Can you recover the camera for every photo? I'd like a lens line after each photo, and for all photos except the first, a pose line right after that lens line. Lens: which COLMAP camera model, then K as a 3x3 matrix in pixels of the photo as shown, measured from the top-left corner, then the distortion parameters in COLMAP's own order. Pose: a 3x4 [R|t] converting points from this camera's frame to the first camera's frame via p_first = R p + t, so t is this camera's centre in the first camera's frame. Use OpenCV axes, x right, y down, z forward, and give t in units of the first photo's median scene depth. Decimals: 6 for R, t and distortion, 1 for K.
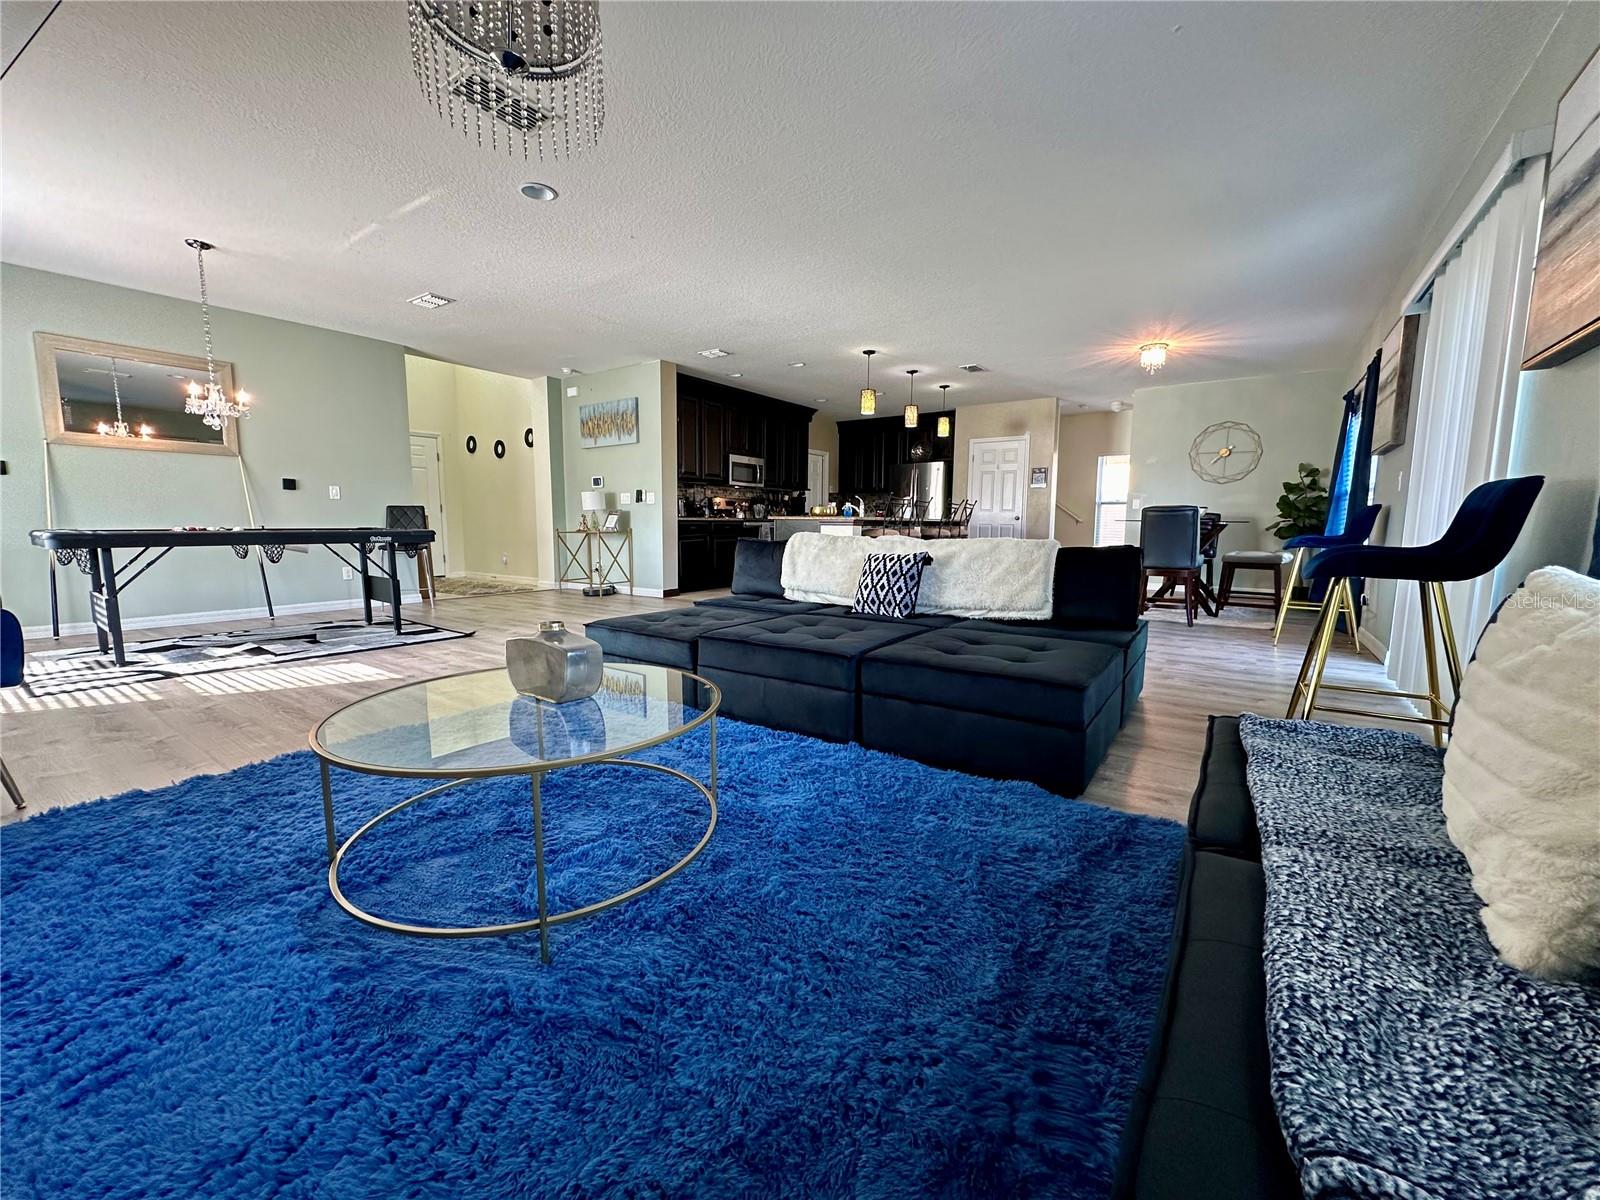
lens RADIAL K [[636.2, 0, 798.9], [0, 636.2, 598.0], [0, 0, 1]] dist [-0.003952, 0.000301]
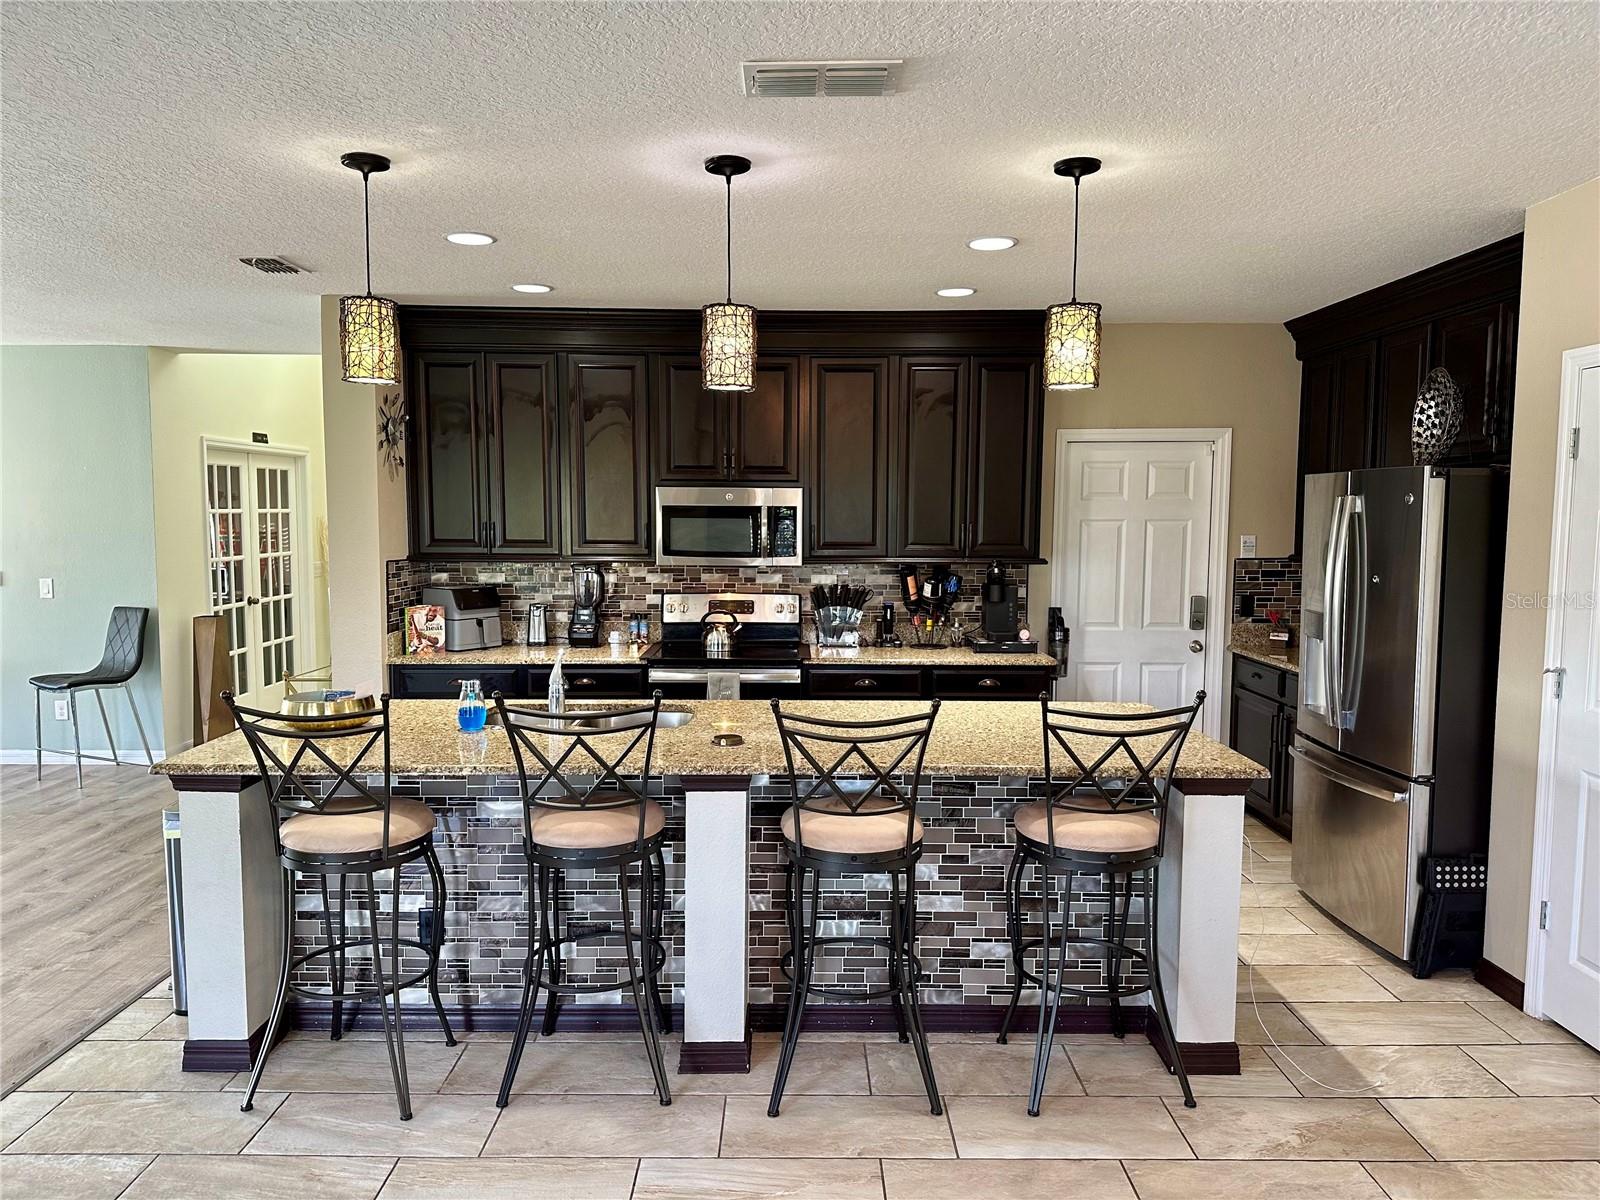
lens RADIAL K [[1113.4, 0, 799.3], [0, 1113.4, 609.3], [0, 0, 1]] dist [0.084513, -0.102302]
pose [[0.581998, 0.067657, -0.810371, 0.507493], [-0.096920, 0.995201, 0.013481, -0.177079], [0.807394, 0.070695, 0.585762, 0.710788]]
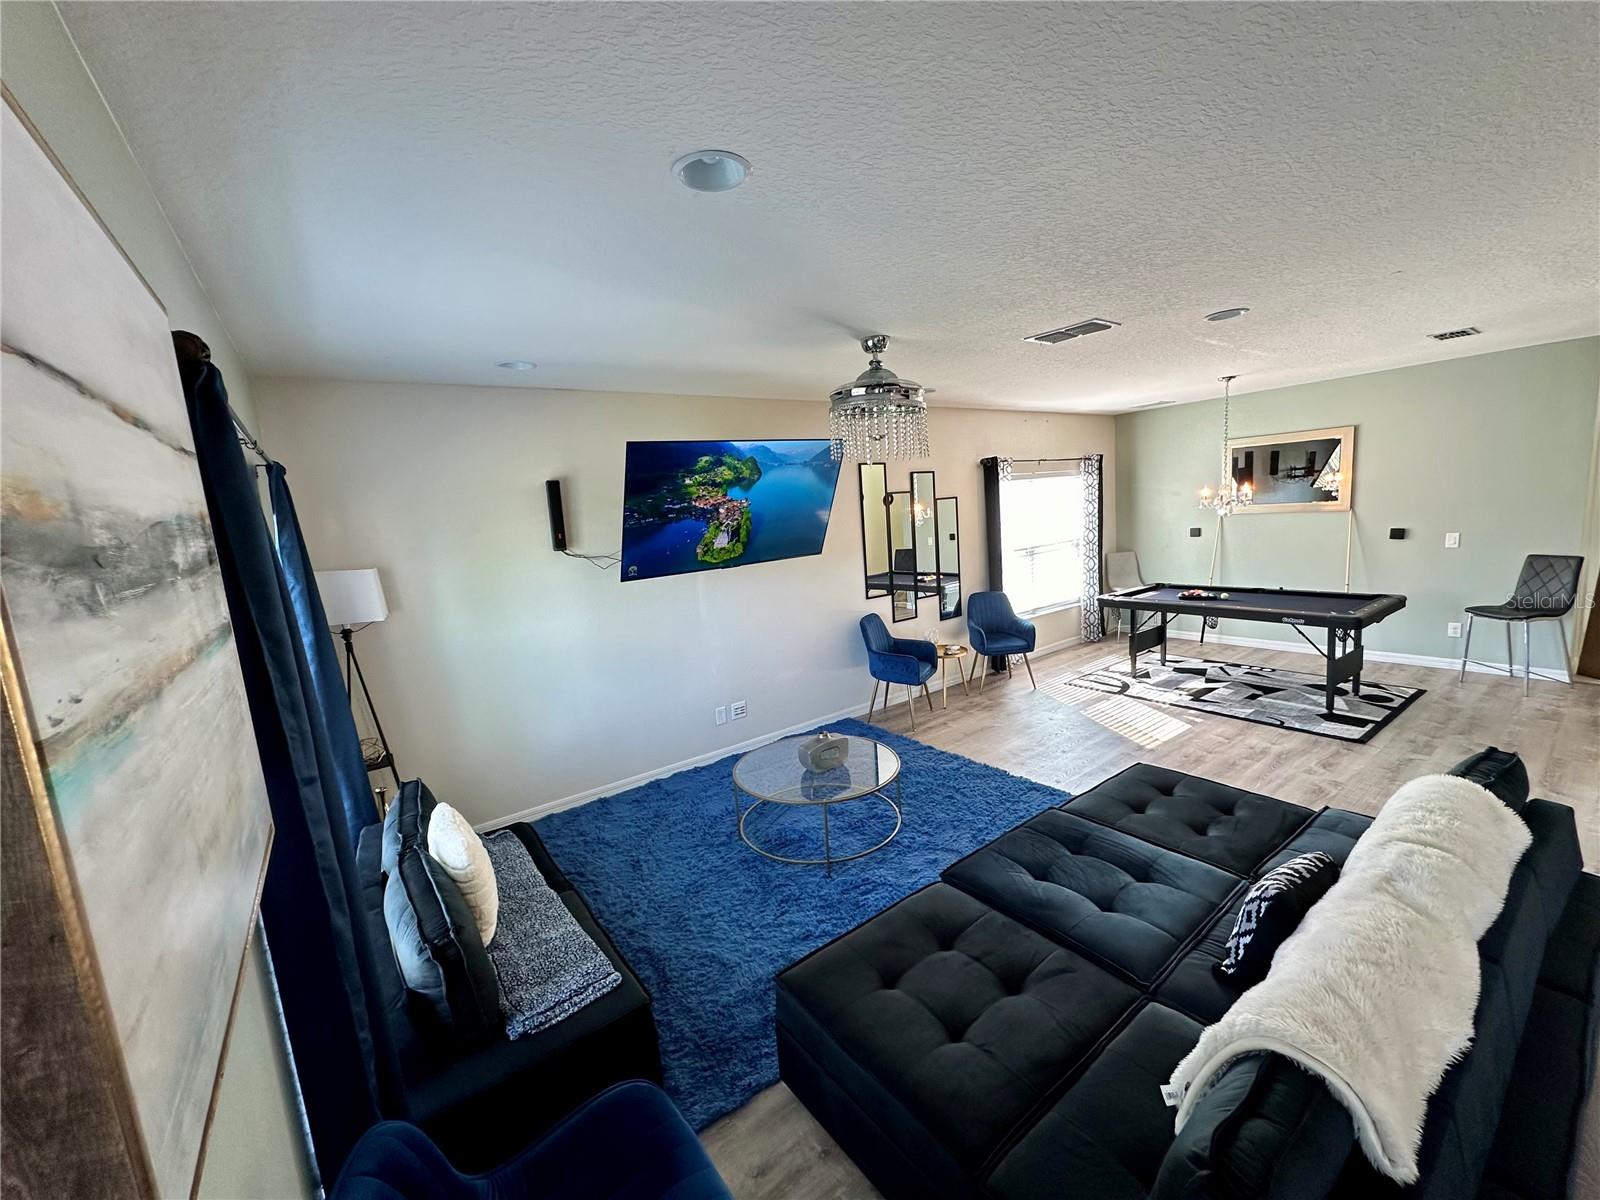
lens RADIAL K [[640.3, 0, 800.0], [0, 640.3, 600.0], [0, 0, 1]] dist [0.001606, 0.000314]
pose [[-0.310715, 0.156991, -0.937449, 0.313795], [-0.042011, 0.983034, 0.178549, -0.154882], [0.949574, 0.094861, -0.298848, 0.303204]]
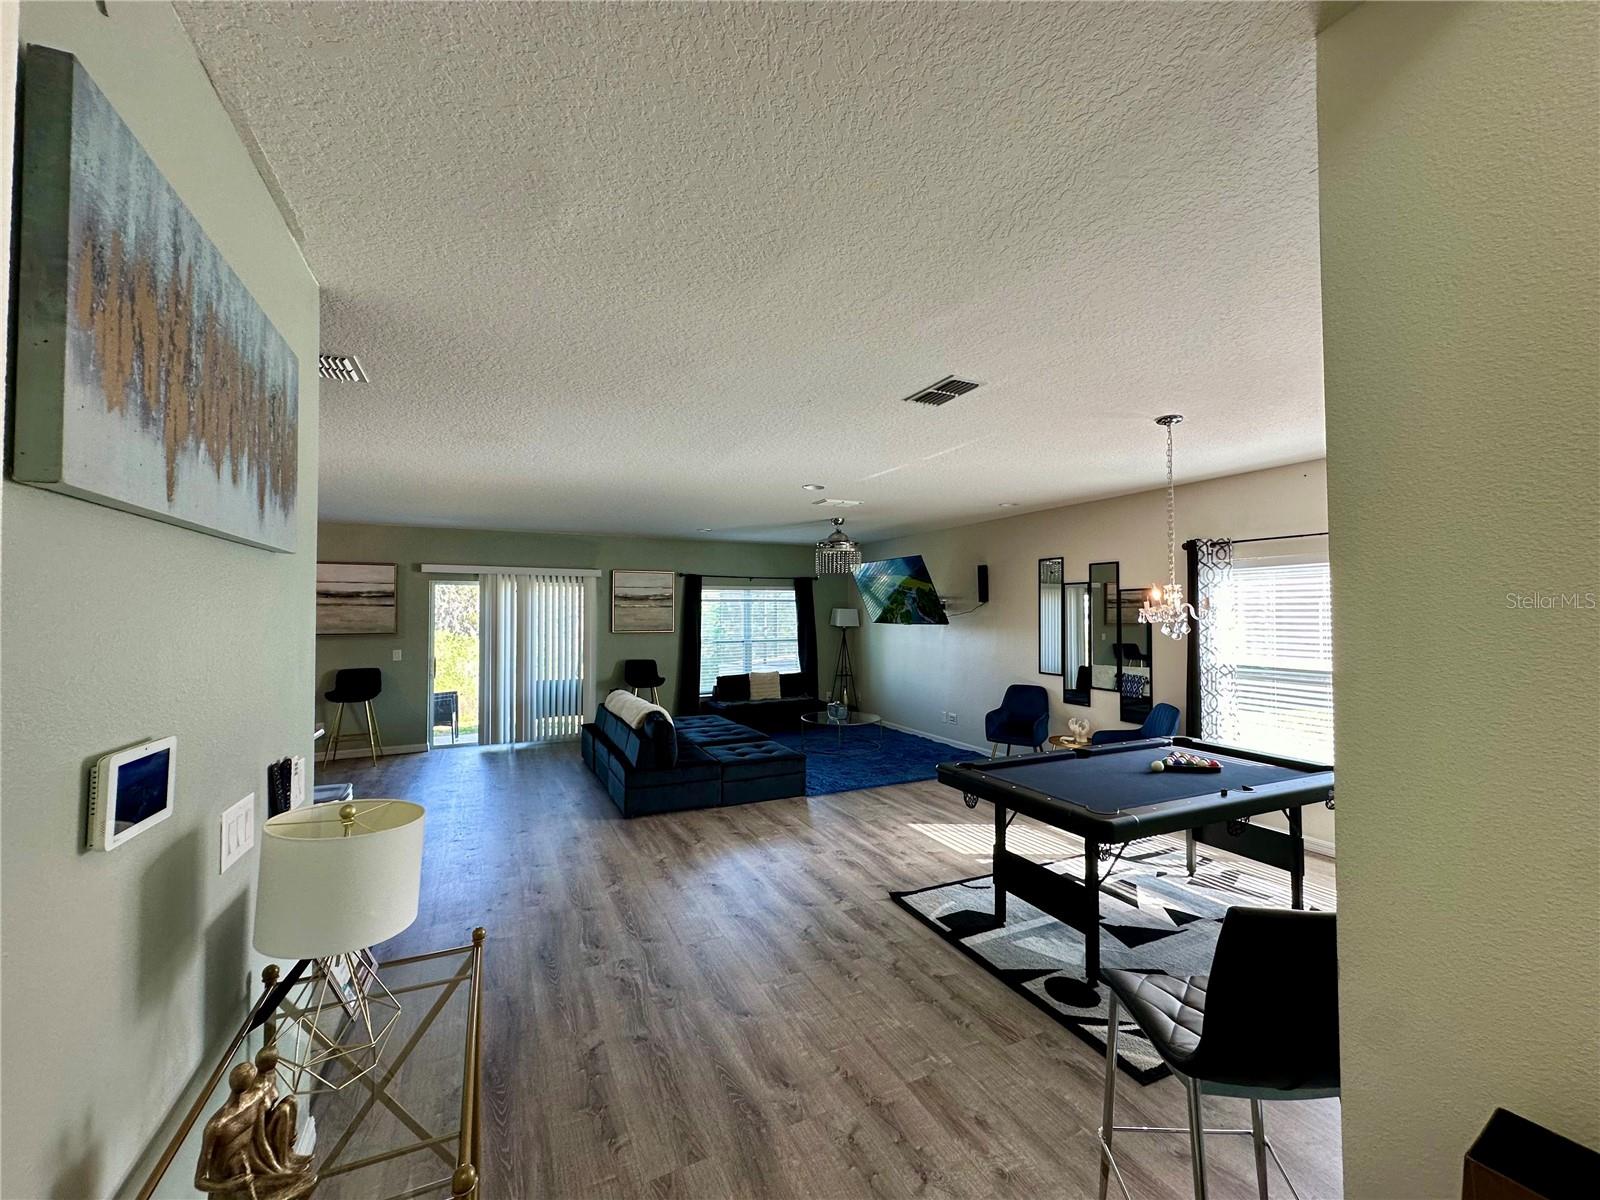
lens RADIAL K [[636.9, 0, 797.2], [0, 636.9, 599.4], [0, 0, 1]] dist [-0.001595, 0.000157]
pose [[-0.874543, 0.008680, 0.484870, -0.464706], [0.055597, 0.995042, 0.082465, -0.211148], [-0.481750, 0.099077, -0.870690, 0.992502]]
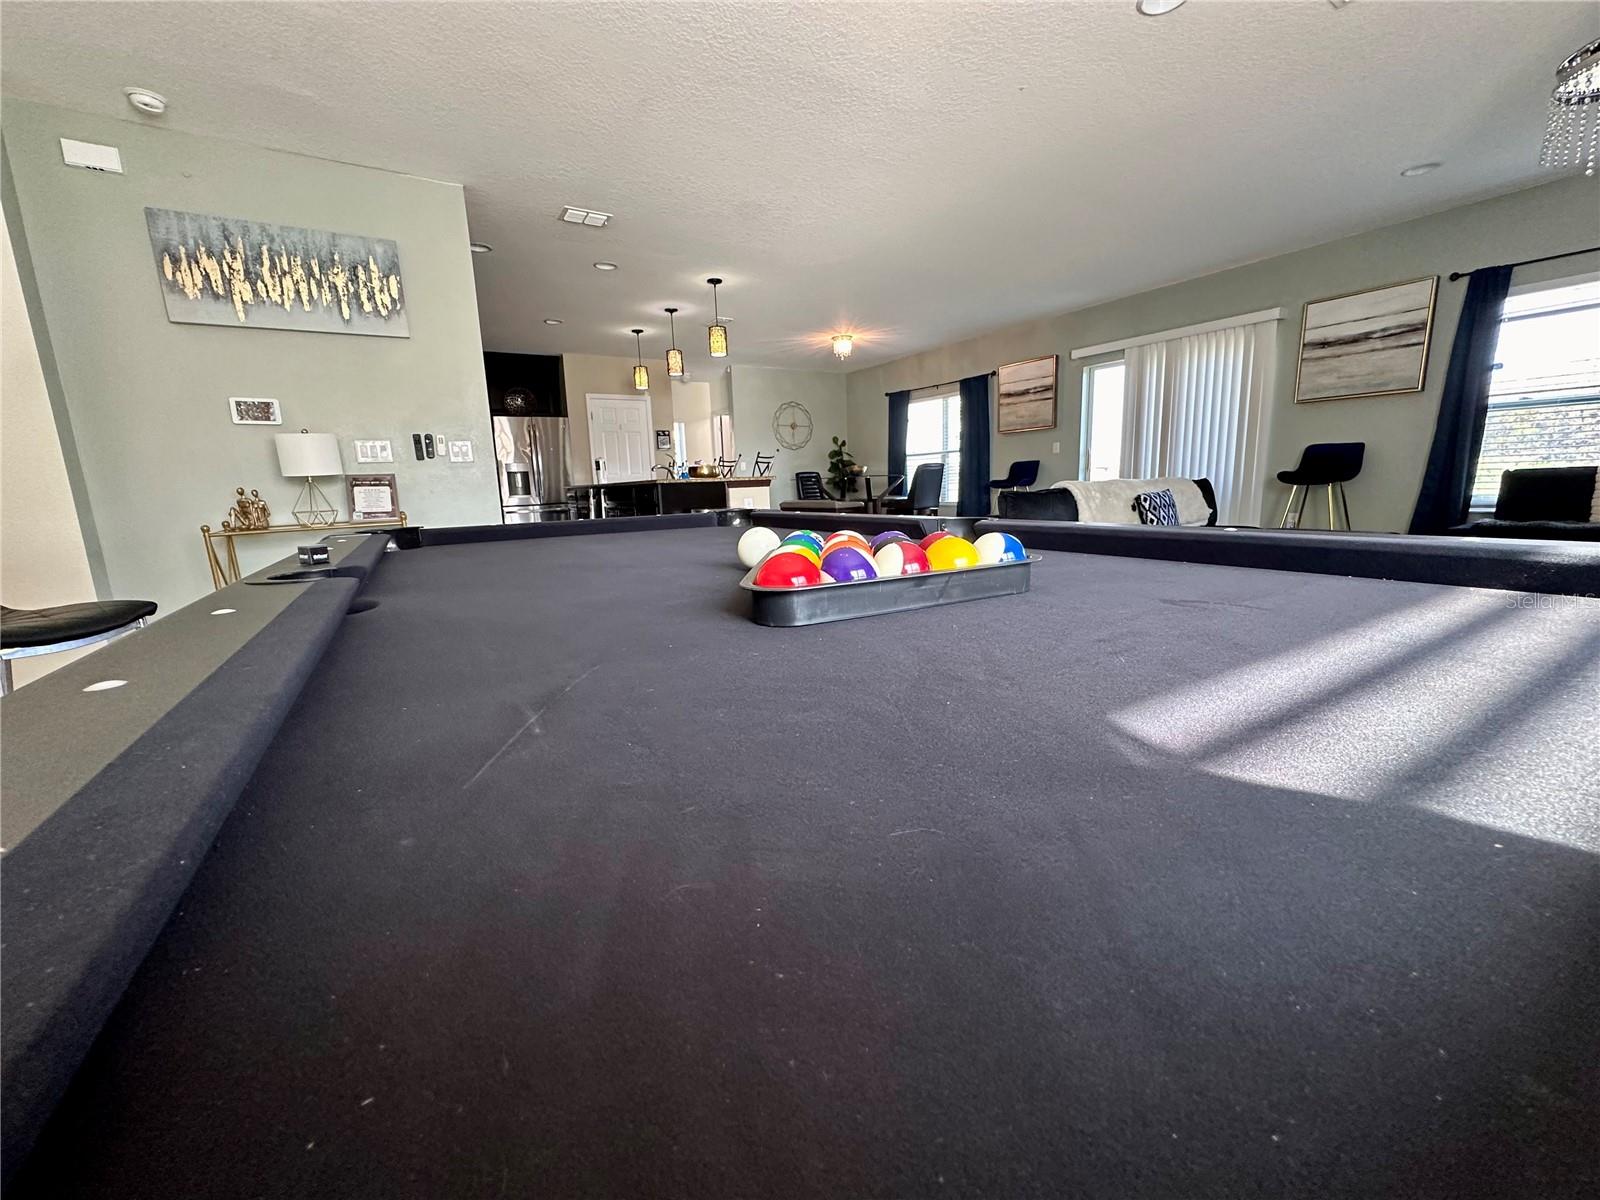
lens RADIAL K [[636.2, 0, 798.9], [0, 636.2, 598.0], [0, 0, 1]] dist [-0.003952, 0.000301]
pose [[0.377753, -0.186793, 0.906869, -0.558060], [0.149940, 0.978852, 0.139163, -0.060960], [-0.913685, 0.083407, 0.397772, 0.482818]]
